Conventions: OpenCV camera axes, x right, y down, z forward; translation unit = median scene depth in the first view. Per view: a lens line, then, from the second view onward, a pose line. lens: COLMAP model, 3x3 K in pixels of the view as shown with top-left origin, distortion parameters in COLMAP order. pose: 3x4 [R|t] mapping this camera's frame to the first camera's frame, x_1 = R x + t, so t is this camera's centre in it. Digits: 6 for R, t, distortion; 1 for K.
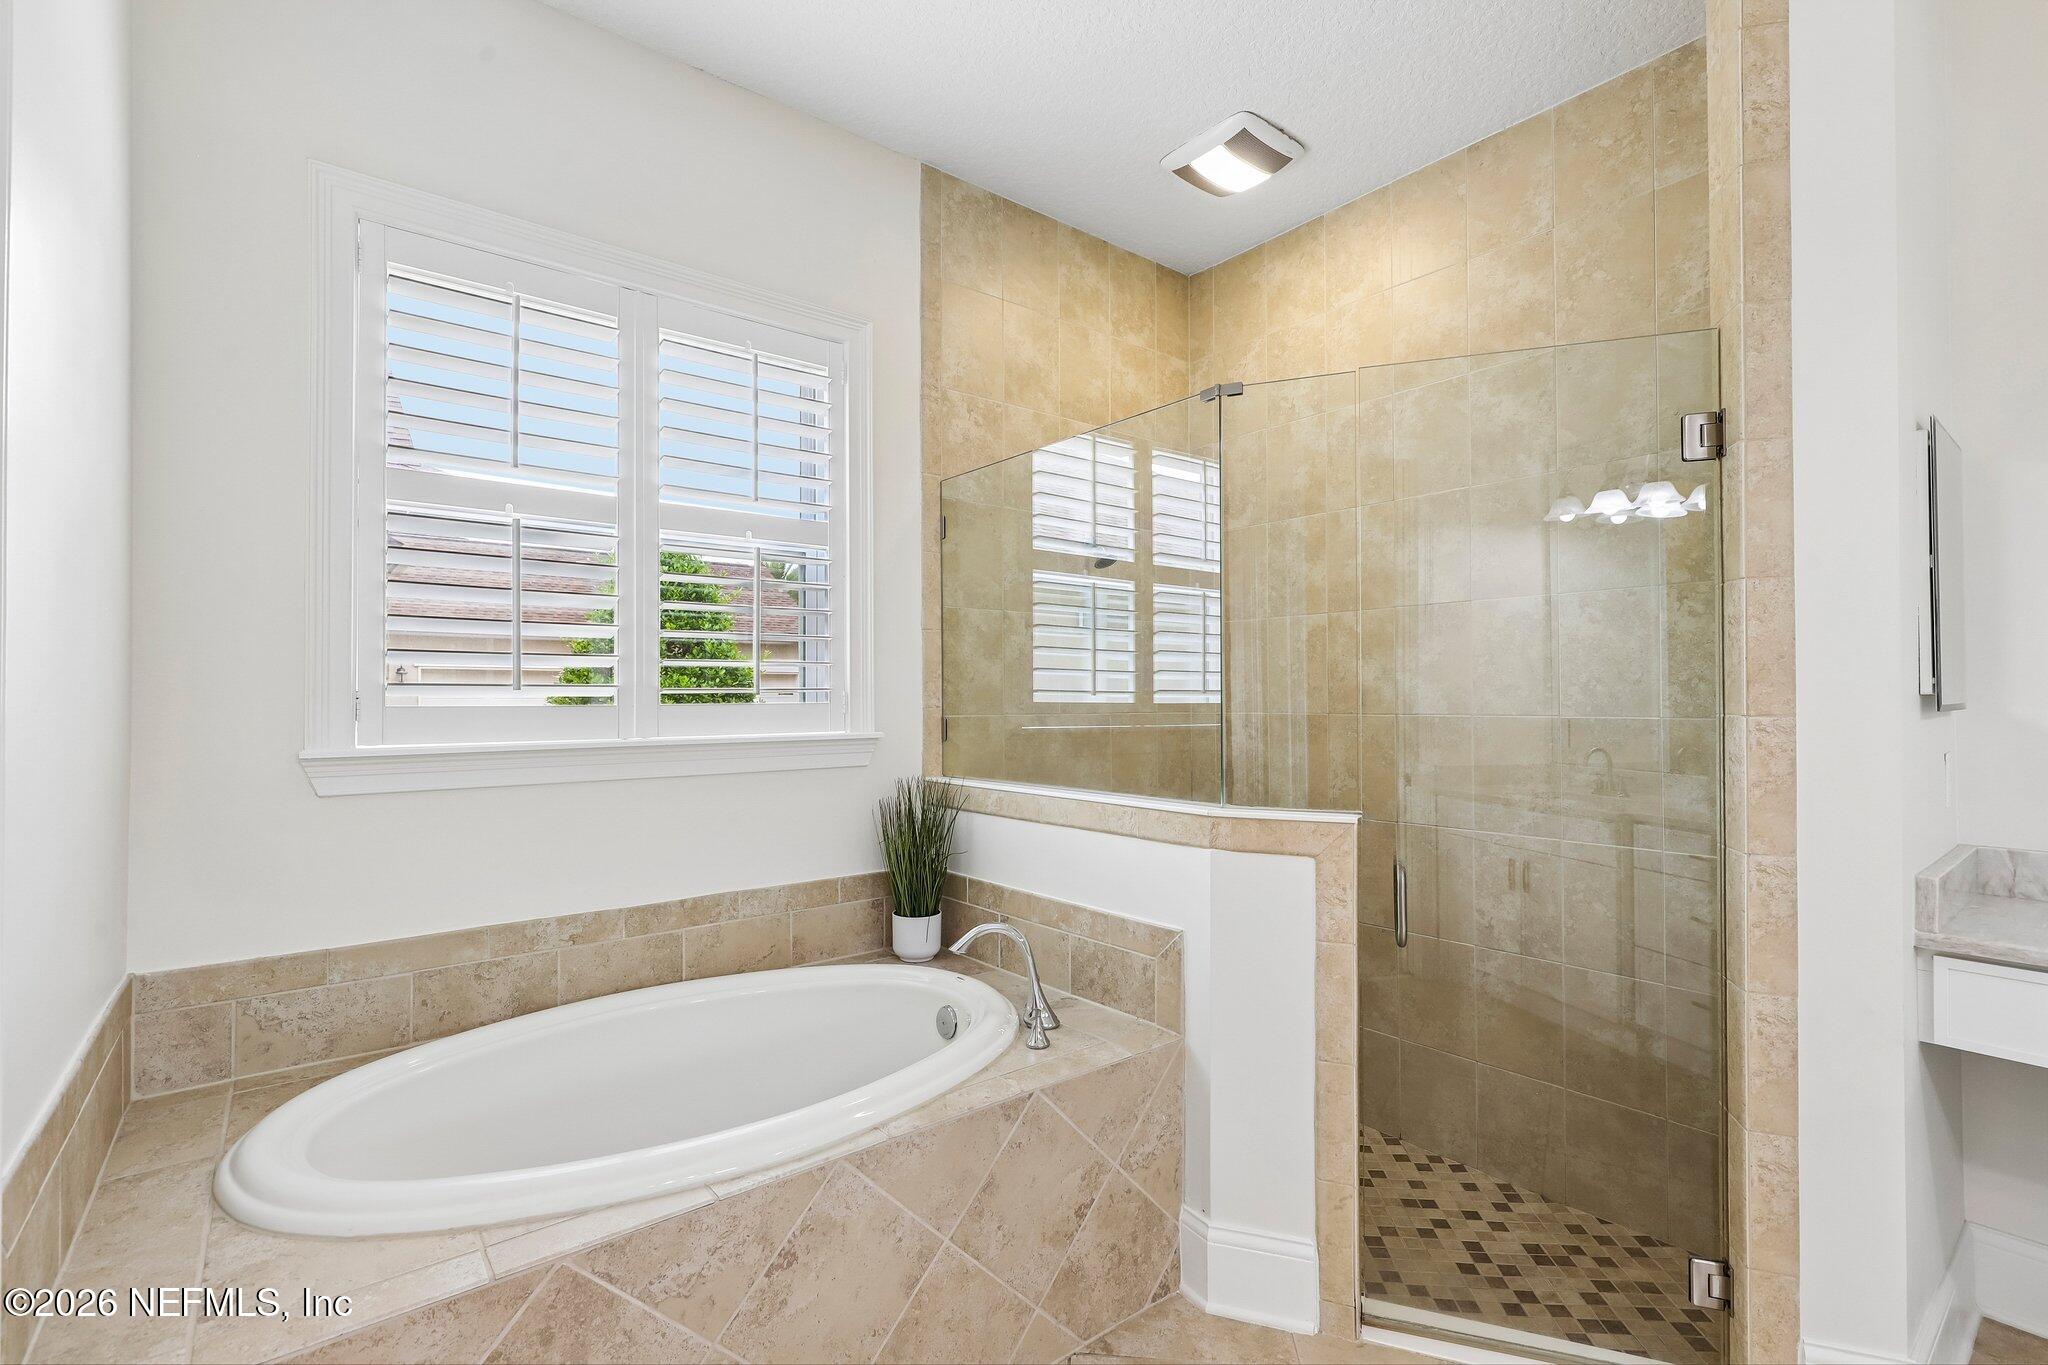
lens RADIAL K [[919.0, 0, 1024.4], [0, 919.0, 688.2], [0, 0, 1]] dist [0.001606, -0.000650]
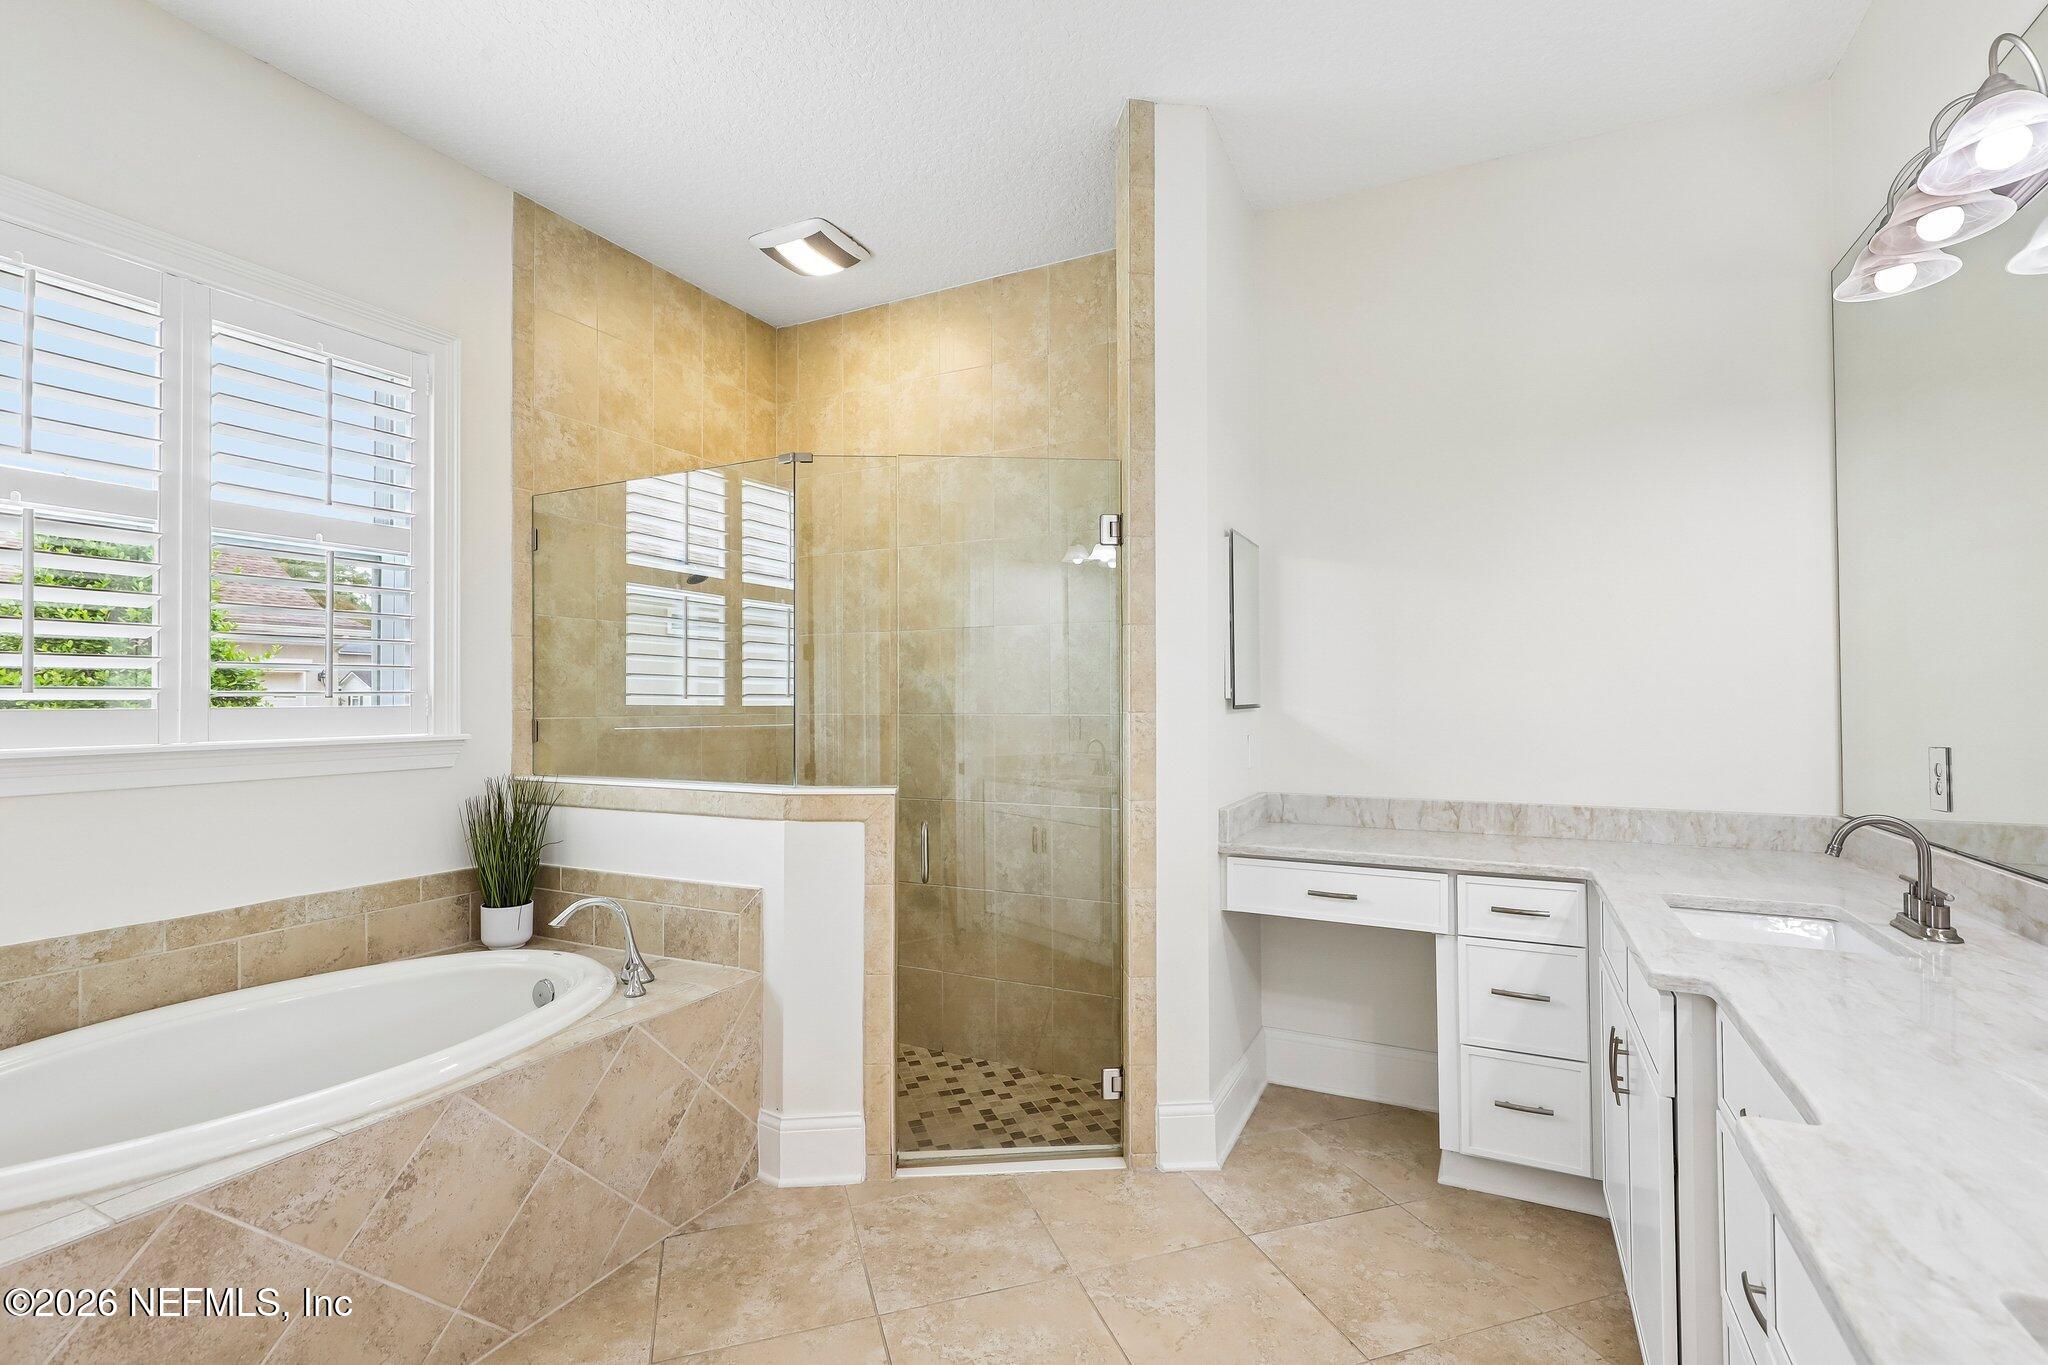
lens RADIAL K [[919.0, 0, 1025.5], [0, 919.0, 688.7], [0, 0, 1]] dist [0.001606, -0.000650]
pose [[0.907789, 0.005182, 0.419394, -0.022841], [-0.003933, 0.999985, -0.003842, -0.002155], [-0.419408, 0.001838, 0.907796, -0.236464]]
